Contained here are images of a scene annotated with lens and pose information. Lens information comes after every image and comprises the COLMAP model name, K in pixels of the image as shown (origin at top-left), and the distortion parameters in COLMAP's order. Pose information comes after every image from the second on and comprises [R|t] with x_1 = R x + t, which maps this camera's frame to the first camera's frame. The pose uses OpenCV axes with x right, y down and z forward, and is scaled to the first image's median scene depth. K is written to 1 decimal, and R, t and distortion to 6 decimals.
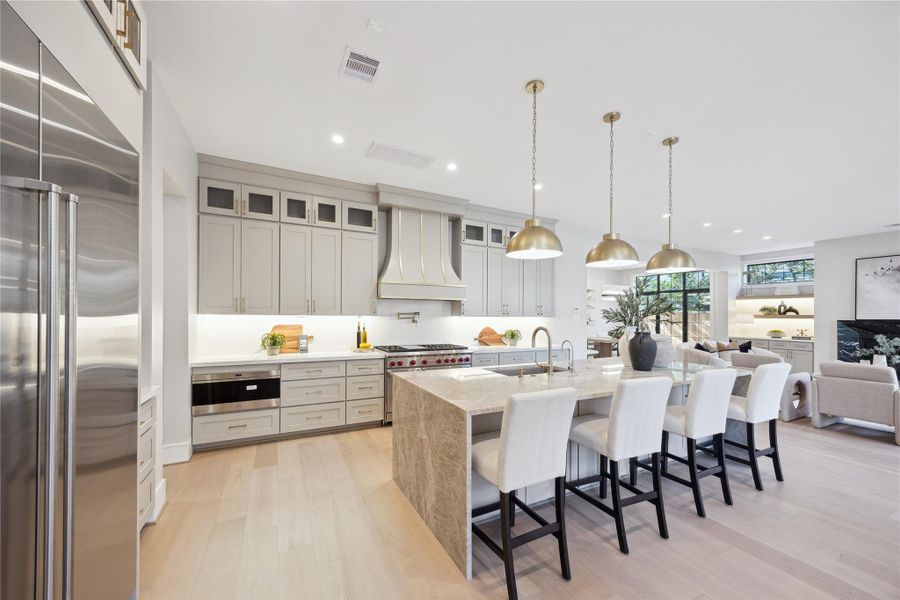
lens RADIAL K [[346.9, 0, 451.7], [0, 346.9, 309.3], [0, 0, 1]] dist [0.002949, -0.000554]
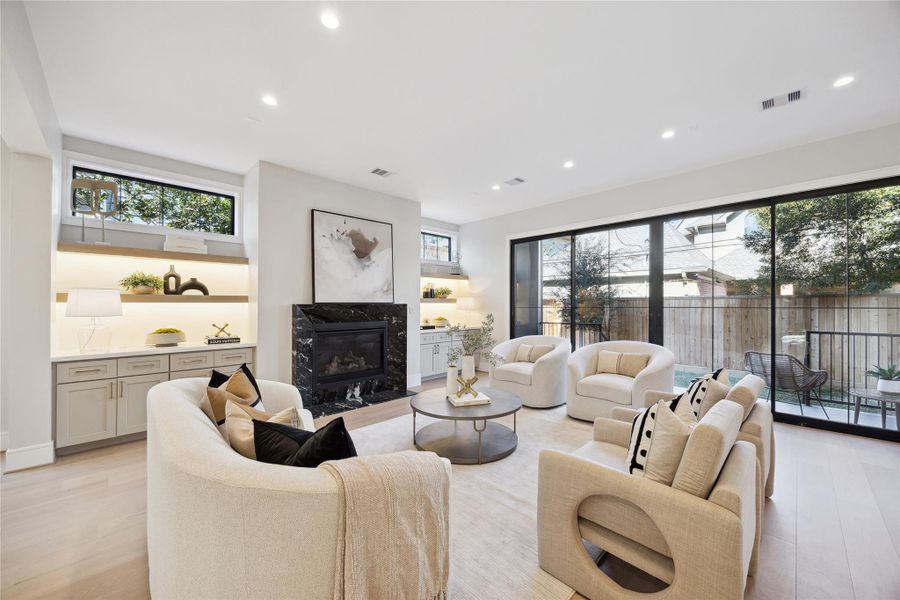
lens RADIAL K [[346.9, 0, 450.9], [0, 346.9, 301.4], [0, 0, 1]] dist [0.002949, -0.000554]
pose [[-0.296210, -0.000746, 0.955122, 0.398766], [-0.017012, 0.999845, -0.004495, 0.020580], [-0.954971, -0.017580, -0.296177, 0.793356]]
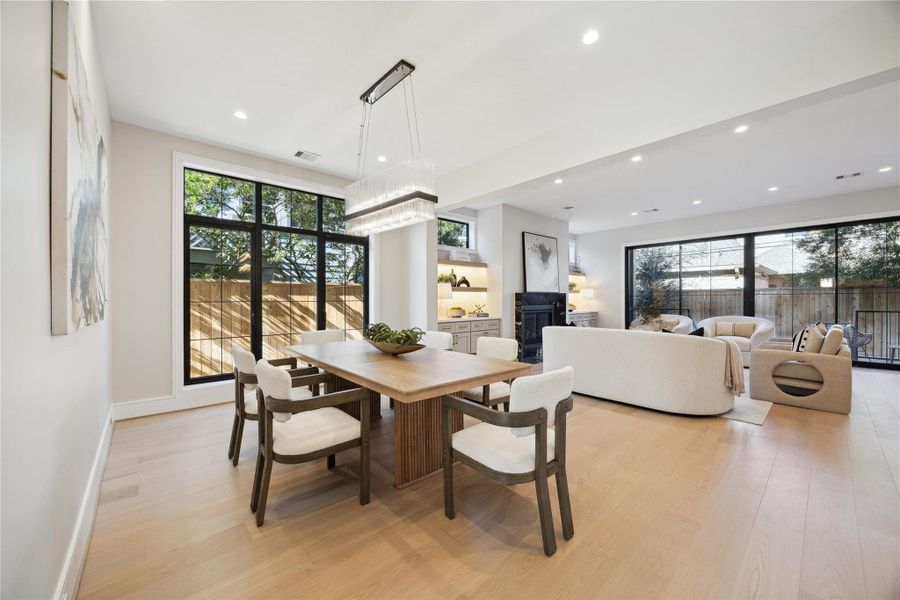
lens RADIAL K [[346.9, 0, 450.0], [0, 346.9, 298.1], [0, 0, 1]] dist [0.002949, -0.000554]
pose [[-0.256242, -0.004257, 0.966603, 0.211908], [-0.013684, 0.999906, 0.000776, 0.040666], [-0.966516, -0.013029, -0.256277, 1.226816]]
